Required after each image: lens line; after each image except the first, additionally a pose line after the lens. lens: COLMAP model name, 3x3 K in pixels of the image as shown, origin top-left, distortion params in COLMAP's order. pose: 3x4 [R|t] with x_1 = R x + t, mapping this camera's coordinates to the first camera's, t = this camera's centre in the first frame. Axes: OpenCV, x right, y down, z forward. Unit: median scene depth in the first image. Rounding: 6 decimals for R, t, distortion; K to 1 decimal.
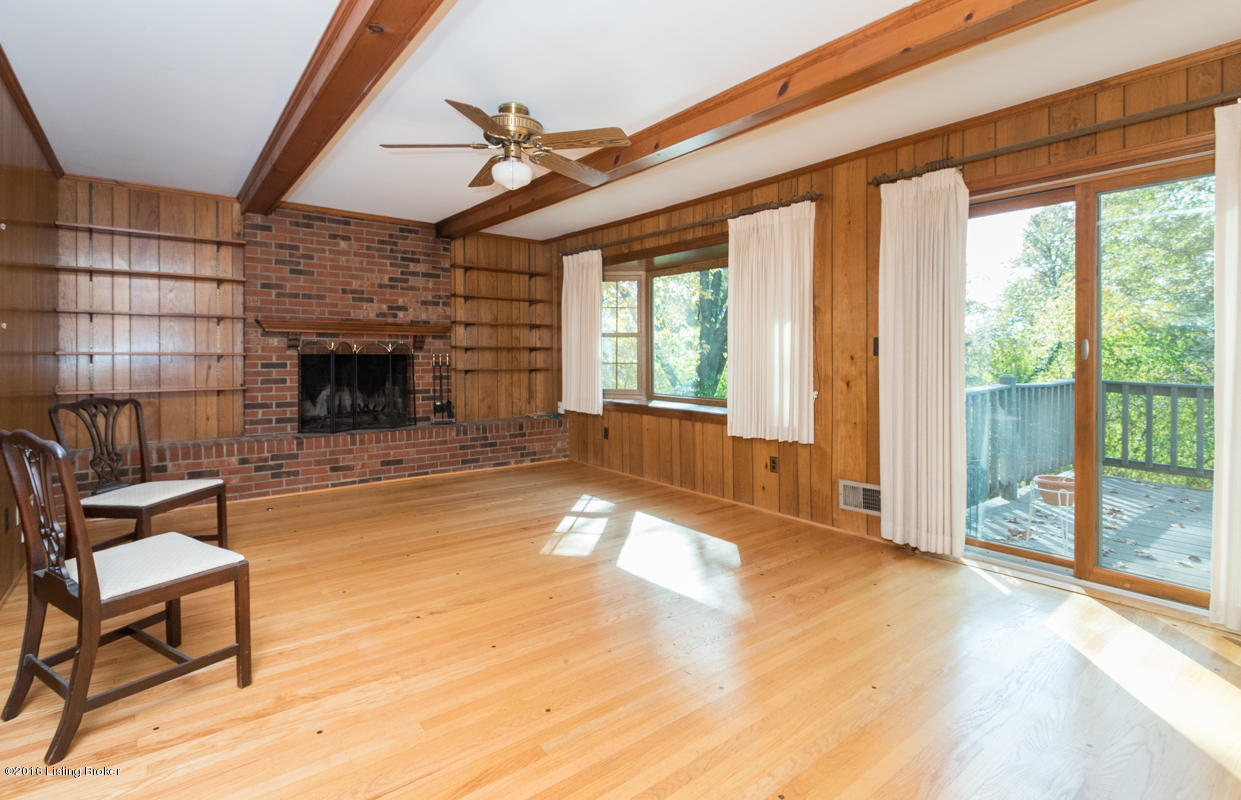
lens RADIAL K [[579.8, 0, 619.7], [0, 579.8, 362.0], [0, 0, 1]] dist [0.001078, 0.000073]
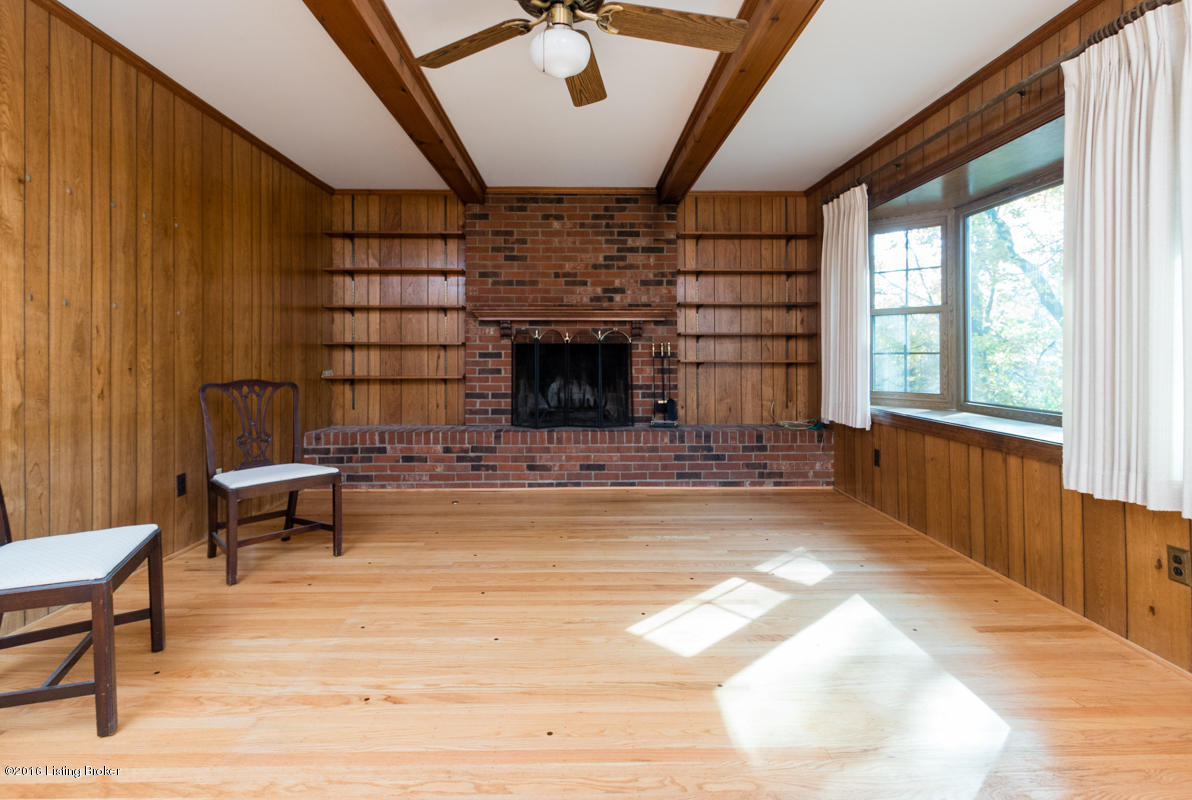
lens RADIAL K [[599.5, 0, 593.7], [0, 599.5, 358.9], [0, 0, 1]] dist [-0.001909, -0.000509]
pose [[0.797203, 0.001034, -0.603711, 0.143732], [-0.003809, 0.999987, -0.003317, 0.013758], [0.603700, 0.004944, 0.797196, 0.272261]]
